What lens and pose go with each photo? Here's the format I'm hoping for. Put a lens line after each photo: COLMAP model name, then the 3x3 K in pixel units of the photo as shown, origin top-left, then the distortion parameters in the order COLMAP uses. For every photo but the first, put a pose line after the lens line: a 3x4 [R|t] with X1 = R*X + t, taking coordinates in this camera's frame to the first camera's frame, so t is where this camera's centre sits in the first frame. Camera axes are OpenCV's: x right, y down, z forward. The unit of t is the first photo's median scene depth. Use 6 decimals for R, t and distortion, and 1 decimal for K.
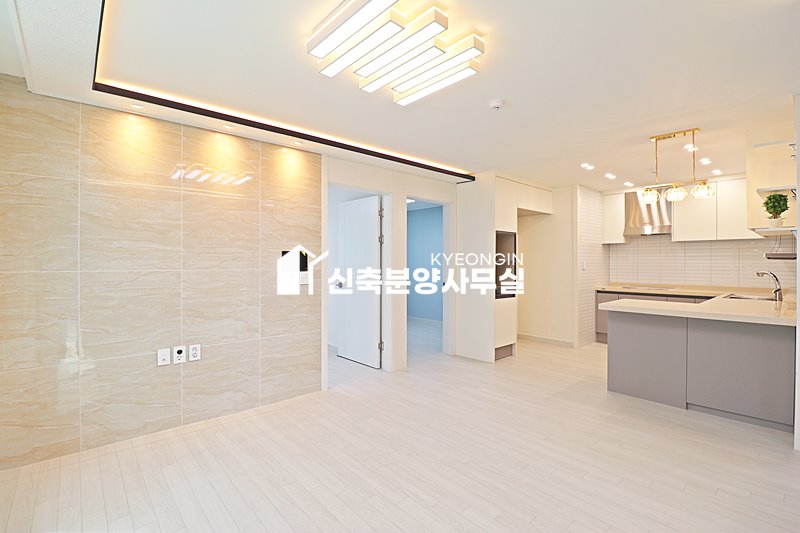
lens RADIAL K [[368.7, 0, 396.2], [0, 368.7, 261.3], [0, 0, 1]] dist [0.001090, -0.015114]
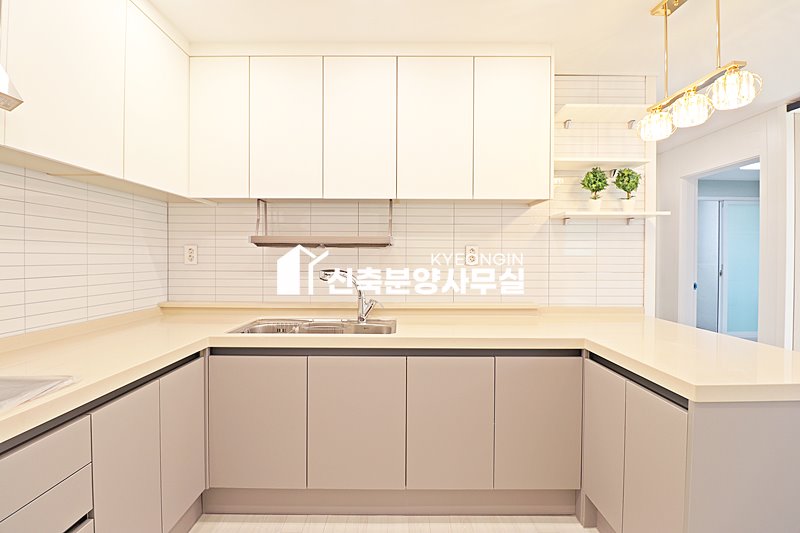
lens RADIAL K [[365.9, 0, 399.7], [0, 365.9, 263.2], [0, 0, 1]] dist [-0.017992, -0.001046]
pose [[-0.746579, -0.010291, 0.665217, 0.520010], [-0.003538, 0.999928, 0.011500, 0.010753], [-0.665287, 0.006232, -0.746562, 1.142430]]
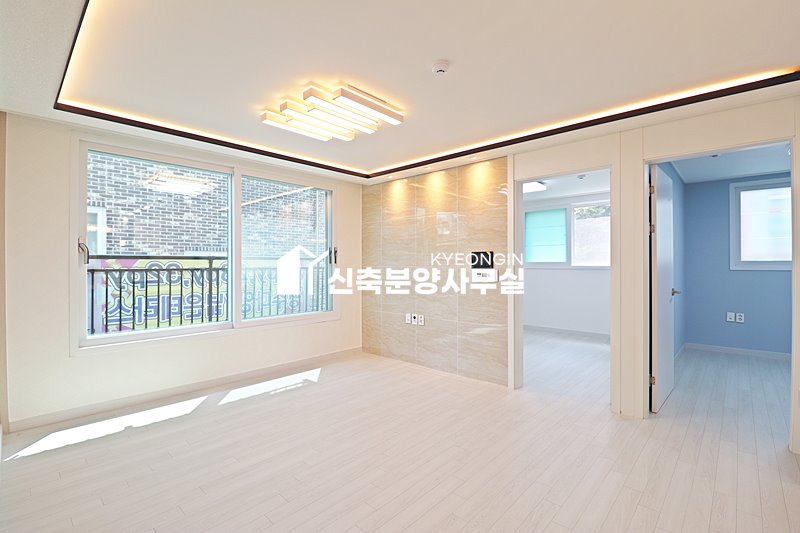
lens RADIAL K [[368.7, 0, 396.2], [0, 368.7, 261.3], [0, 0, 1]] dist [0.001090, -0.015114]
pose [[0.094235, -0.007178, -0.995524, 0.623401], [0.002230, 0.999973, -0.006999, 0.007469], [0.995547, -0.001560, 0.094248, 0.474808]]
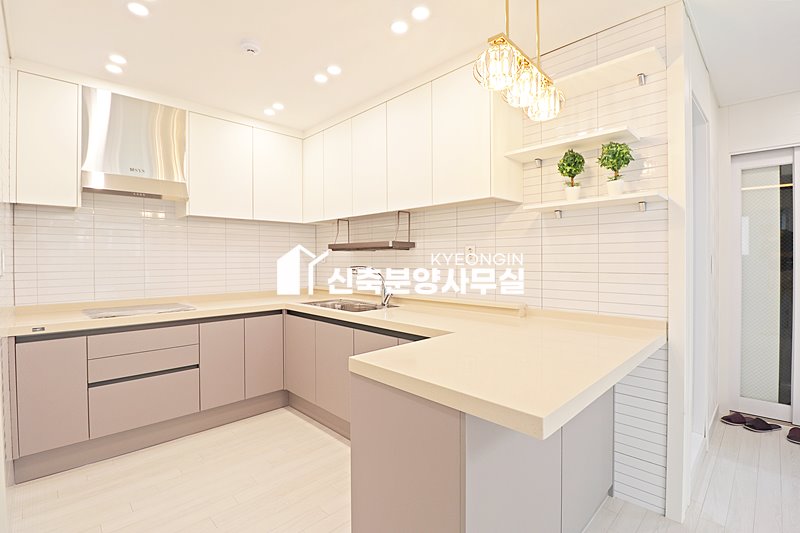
lens RADIAL K [[369.3, 0, 399.6], [0, 369.3, 263.0], [0, 0, 1]] dist [-0.016349, -0.000987]
pose [[-0.050283, -0.011821, 0.998665, 0.244516], [0.004874, 0.999915, 0.012081, 0.010902], [-0.998723, 0.005475, -0.050221, 0.829456]]
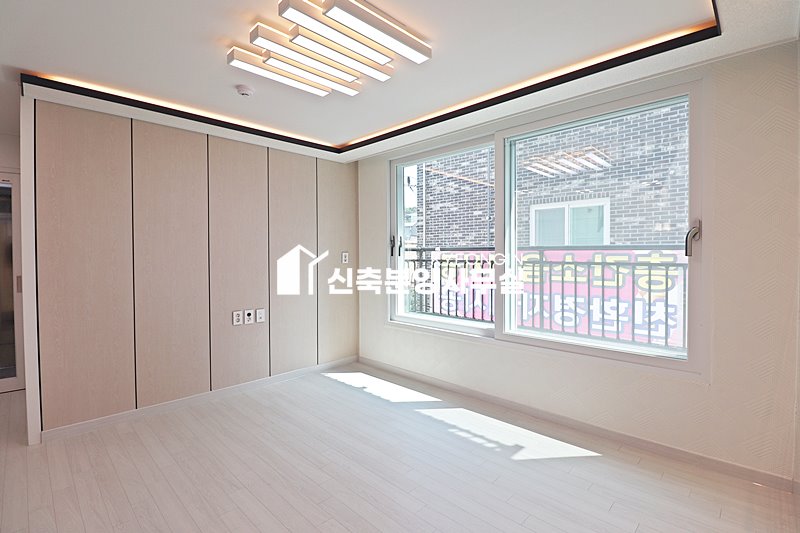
lens RADIAL K [[368.7, 0, 396.2], [0, 368.7, 261.3], [0, 0, 1]] dist [0.001090, -0.015114]
pose [[-0.998445, 0.006071, -0.055419, -0.060775], [0.005328, 0.999894, 0.013553, 0.006042], [0.055496, 0.013237, -0.998371, 0.853746]]
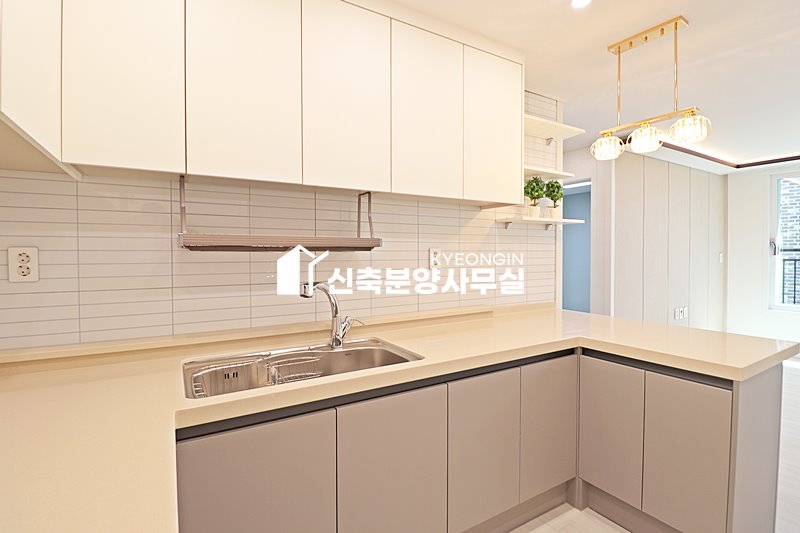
lens RADIAL K [[377.1, 0, 398.2], [0, 377.1, 263.2], [0, 0, 1]] dist [-0.015540, -0.000879]
pose [[-0.981520, 0.001088, 0.191356, 0.735817], [0.005255, 0.999760, 0.021272, 0.000472], [-0.191287, 0.021885, -0.981290, 1.181343]]
